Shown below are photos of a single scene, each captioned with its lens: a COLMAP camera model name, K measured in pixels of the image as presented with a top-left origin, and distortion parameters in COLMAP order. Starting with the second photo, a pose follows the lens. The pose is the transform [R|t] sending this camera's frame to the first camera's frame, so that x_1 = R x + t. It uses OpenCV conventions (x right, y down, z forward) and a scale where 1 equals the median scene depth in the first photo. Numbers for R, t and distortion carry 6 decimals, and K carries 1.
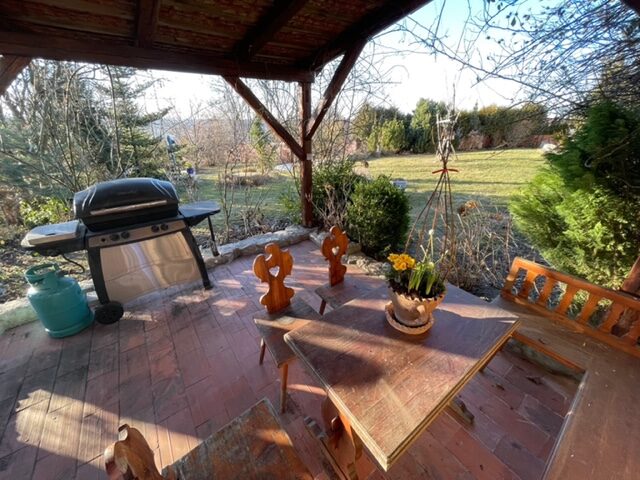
lens RADIAL K [[257.7, 0, 320.0], [0, 257.7, 240.0], [0, 0, 1]] dist [0.000031, 0.000104]
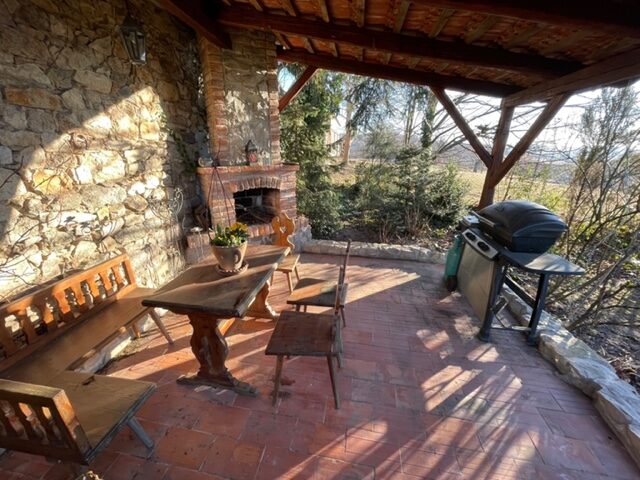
lens RADIAL K [[257.7, 0, 320.0], [0, 257.7, 240.0], [0, 0, 1]] dist [0.000031, 0.000104]
pose [[-0.712803, 0.233465, -0.661367, 0.465437], [-0.299436, 0.751414, 0.587975, -0.427535], [0.634232, 0.617148, -0.465702, 0.930038]]
